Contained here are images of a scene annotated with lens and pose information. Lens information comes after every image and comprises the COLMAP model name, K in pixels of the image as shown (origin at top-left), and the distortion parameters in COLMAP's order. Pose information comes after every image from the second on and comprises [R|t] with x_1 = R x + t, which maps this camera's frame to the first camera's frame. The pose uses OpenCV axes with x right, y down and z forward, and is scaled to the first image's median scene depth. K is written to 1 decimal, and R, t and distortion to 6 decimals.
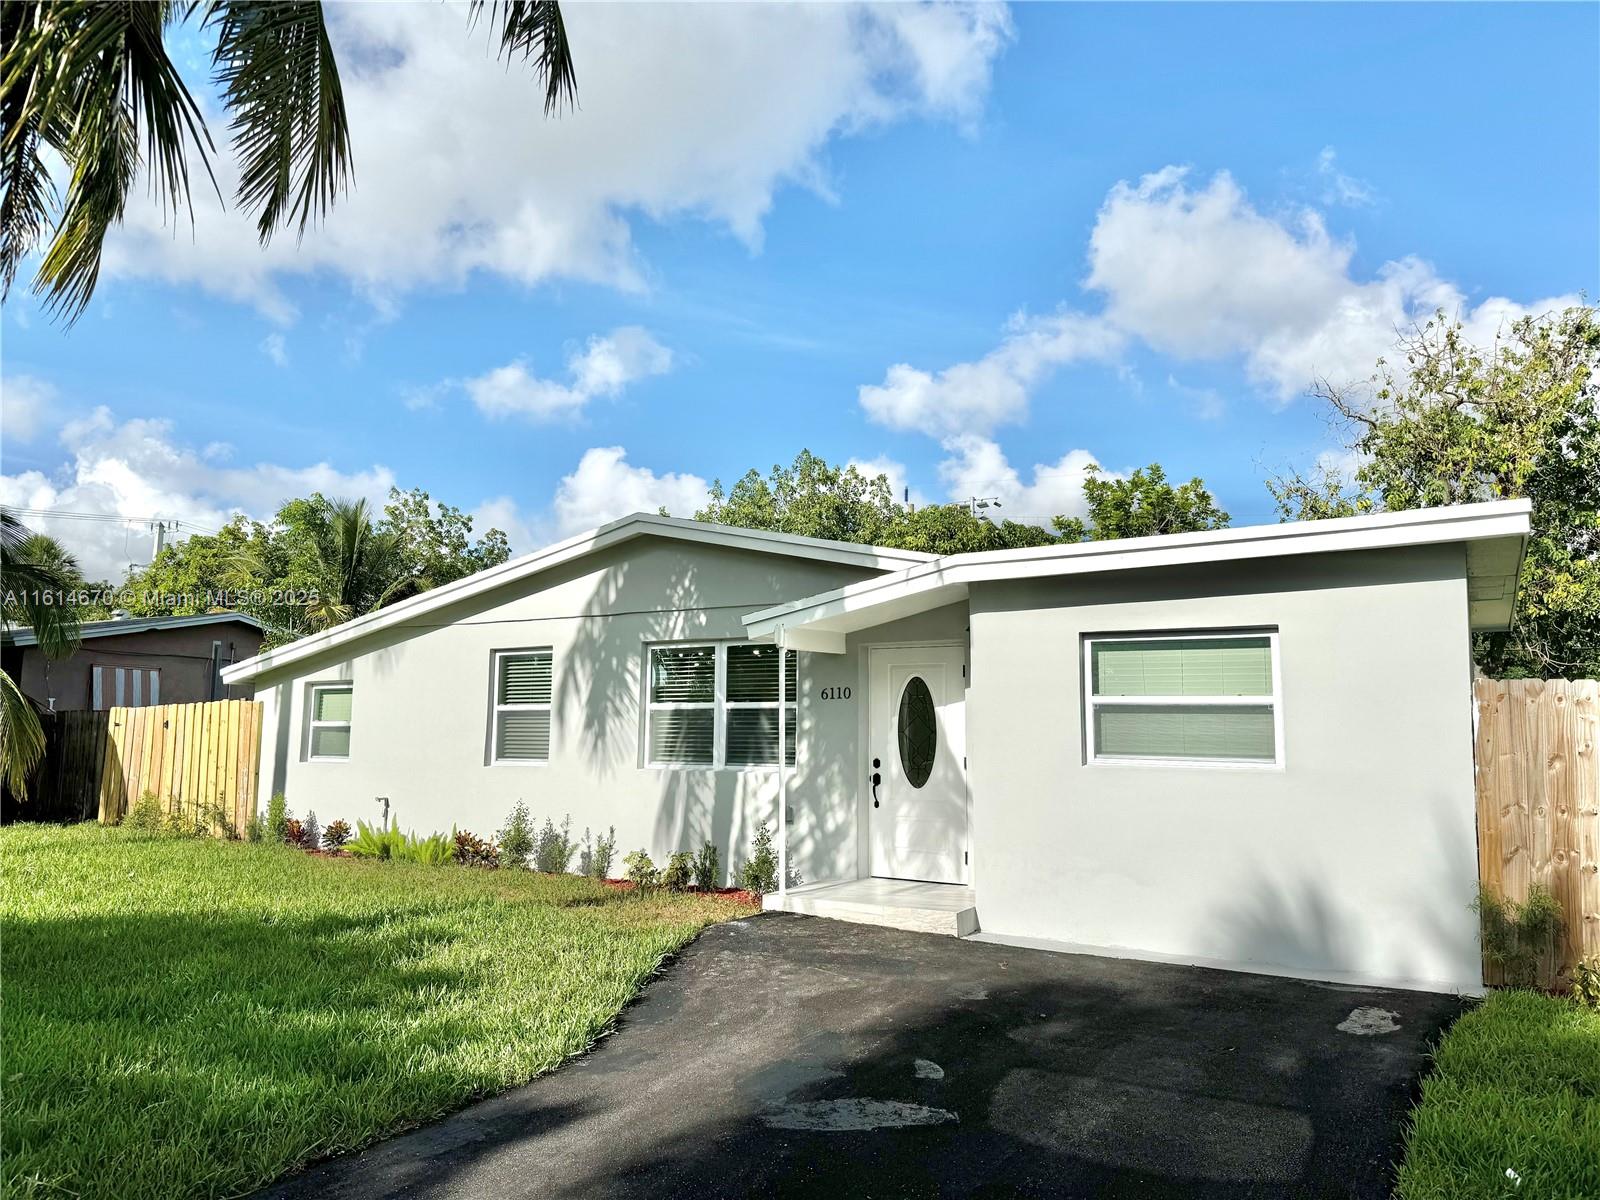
lens RADIAL K [[1124.1, 0, 800.0], [0, 1124.1, 600.0], [0, 0, 1]] dist [0.045788, -0.006378]
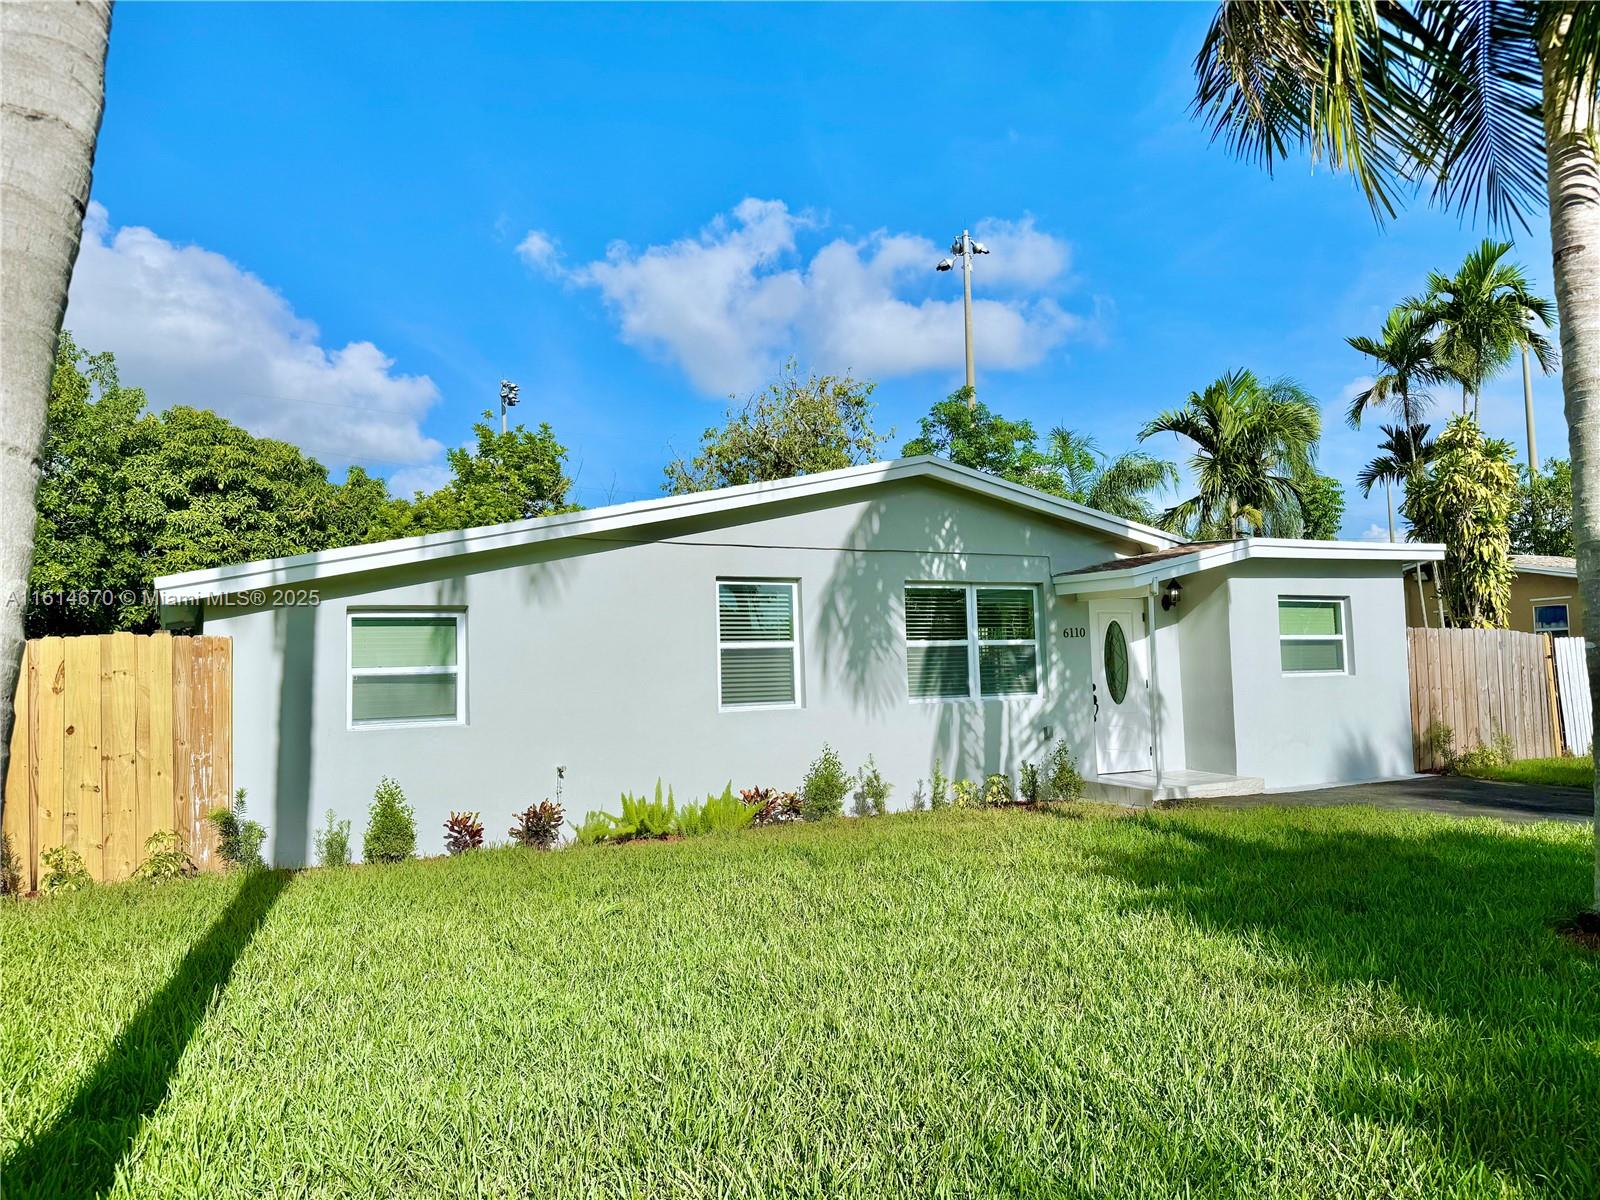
lens RADIAL K [[1124.1, 0, 800.0], [0, 1124.1, 600.0], [0, 0, 1]] dist [0.045788, -0.006378]
pose [[0.494054, 0.039778, 0.868521, -1.106847], [-0.070838, 0.997473, -0.005389, 0.069208], [-0.866540, -0.058862, 0.495624, 0.595060]]
